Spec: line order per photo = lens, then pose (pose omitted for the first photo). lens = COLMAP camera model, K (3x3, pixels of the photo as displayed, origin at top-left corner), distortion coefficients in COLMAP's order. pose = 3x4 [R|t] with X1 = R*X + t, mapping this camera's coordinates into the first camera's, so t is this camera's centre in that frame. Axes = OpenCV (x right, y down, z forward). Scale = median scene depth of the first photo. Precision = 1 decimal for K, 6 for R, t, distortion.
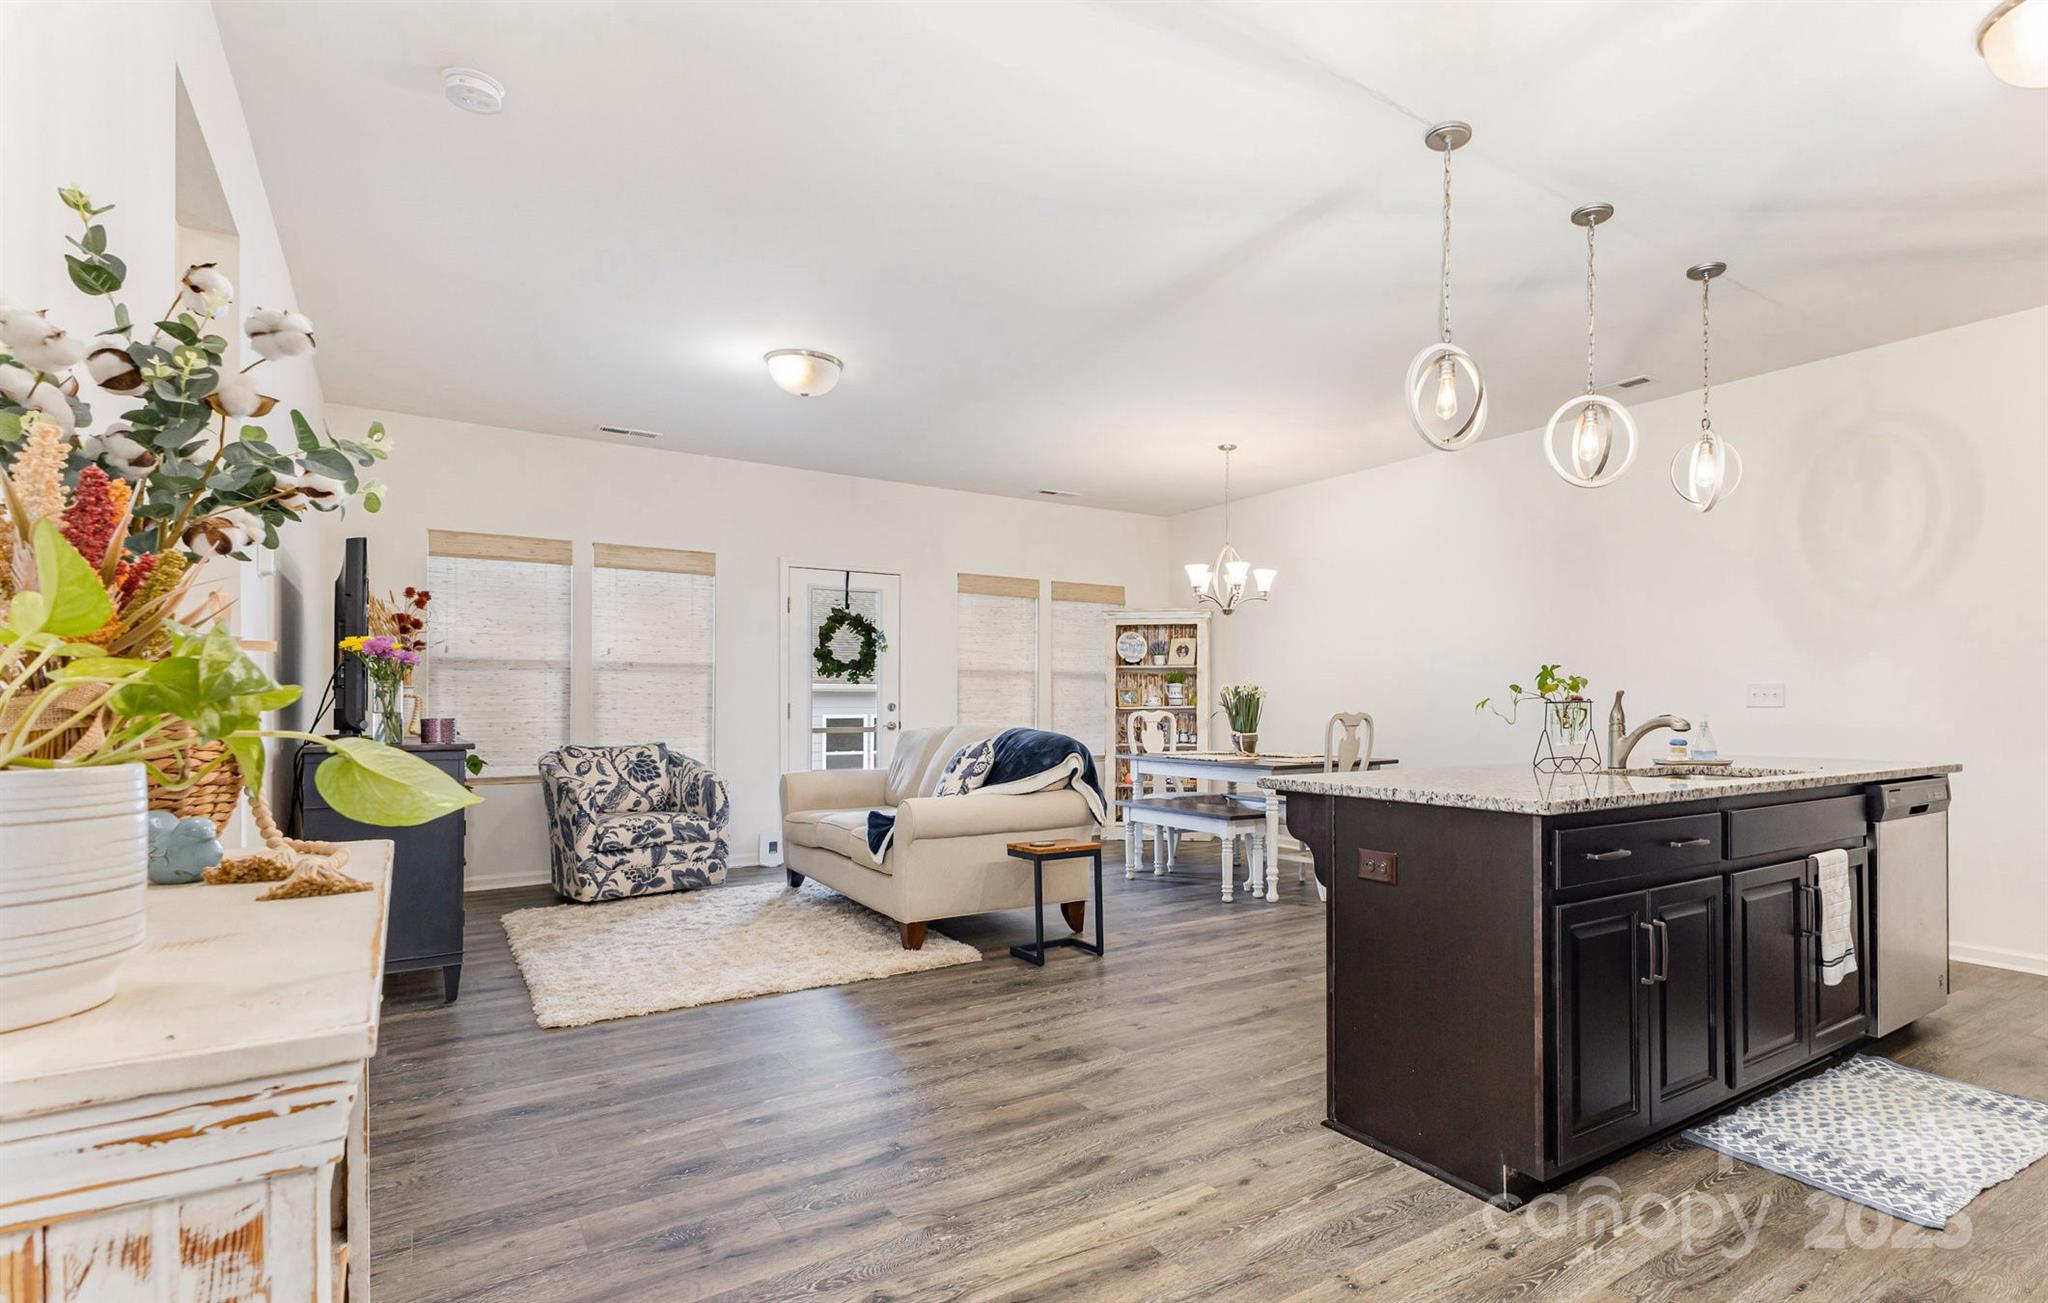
lens RADIAL K [[1017.2, 0, 1139.1], [0, 1017.2, 697.6], [0, 0, 1]] dist [0.002141, 0.000132]
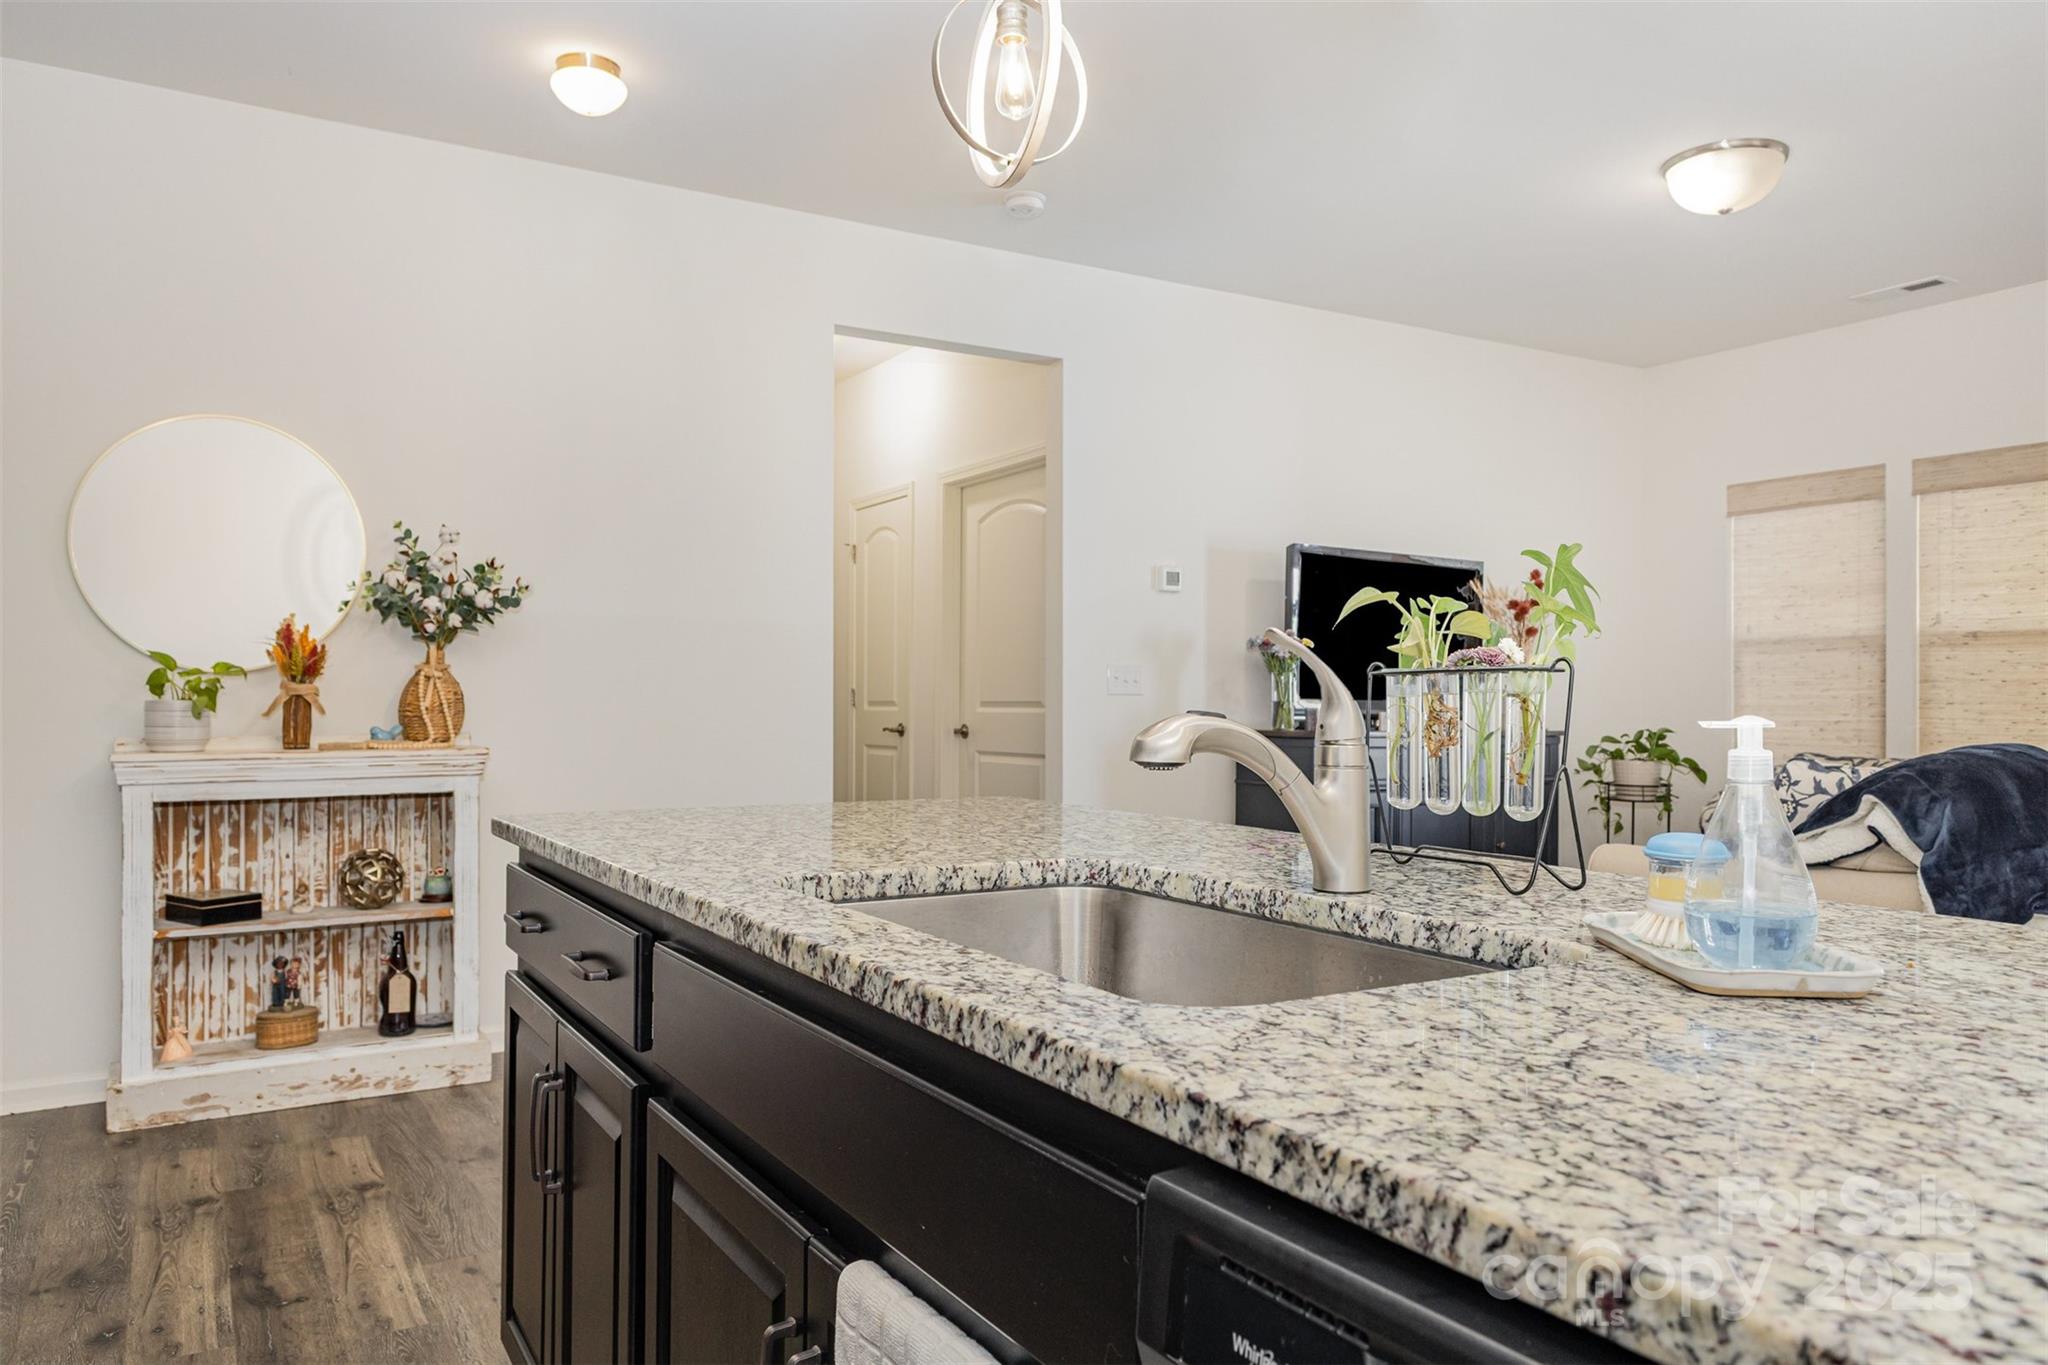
lens RADIAL K [[1417.6, 0, 1039.7], [0, 1417.6, 686.4], [0, 0, 1]] dist [0.024924, -0.019891]
pose [[-0.072176, -0.009912, -0.997343, 0.503461], [0.004101, 0.999939, -0.010235, 0.007623], [0.997383, -0.004829, -0.072131, 0.534650]]
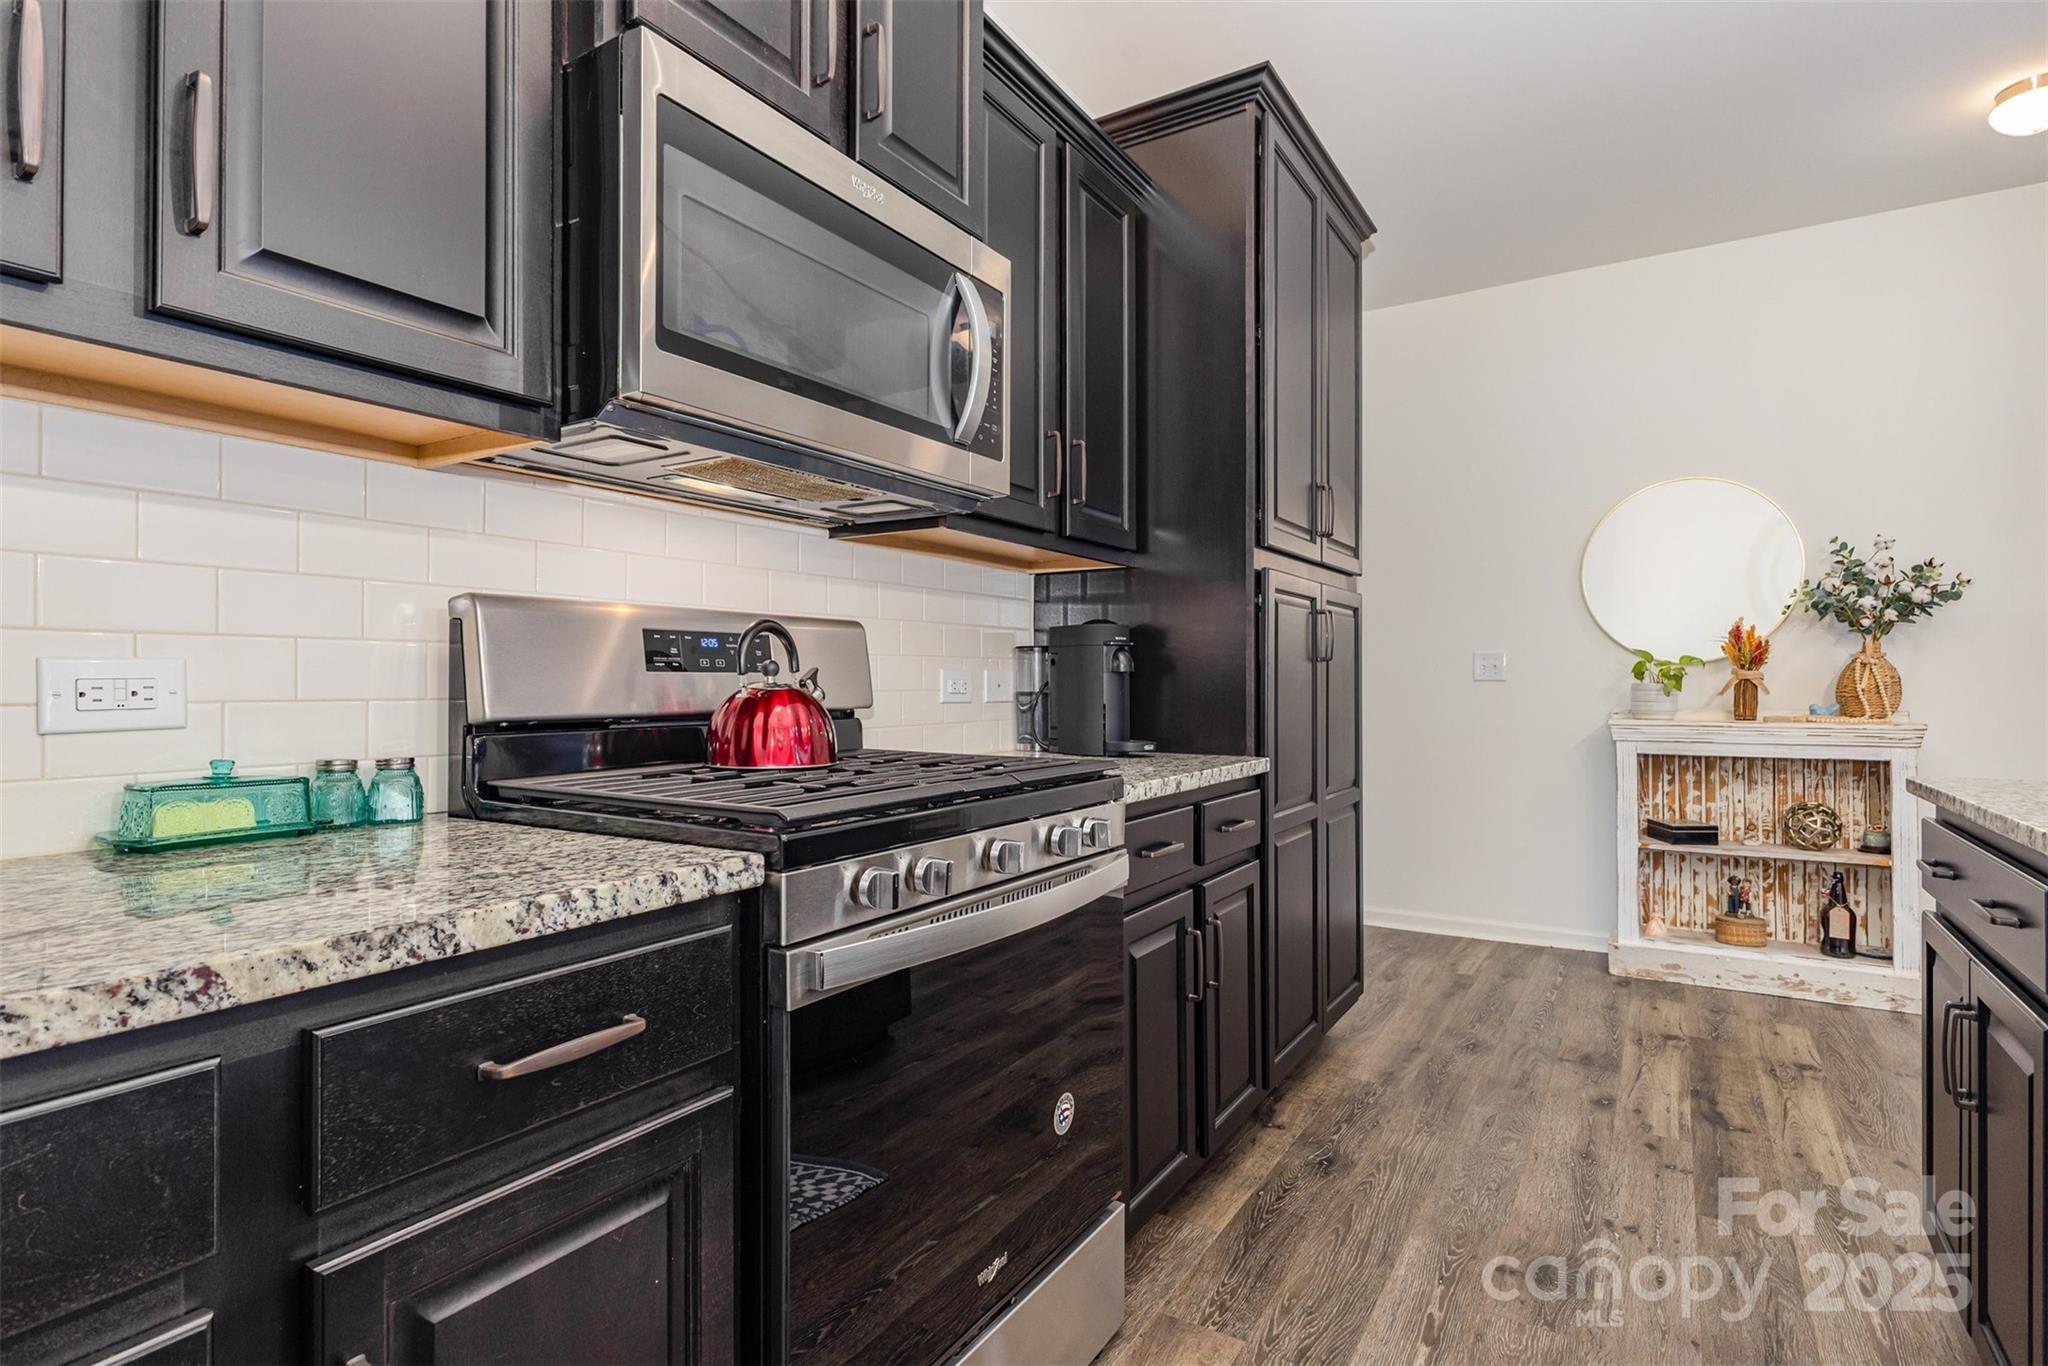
lens RADIAL K [[1022.0, 0, 1021.7], [0, 1022.0, 683.1], [0, 0, 1]] dist [0.003206, -0.001574]
pose [[-0.926447, -0.002446, -0.376417, 0.512905], [0.001864, 0.999937, -0.011085, 0.011724], [0.376420, -0.010971, -0.926384, 0.554923]]
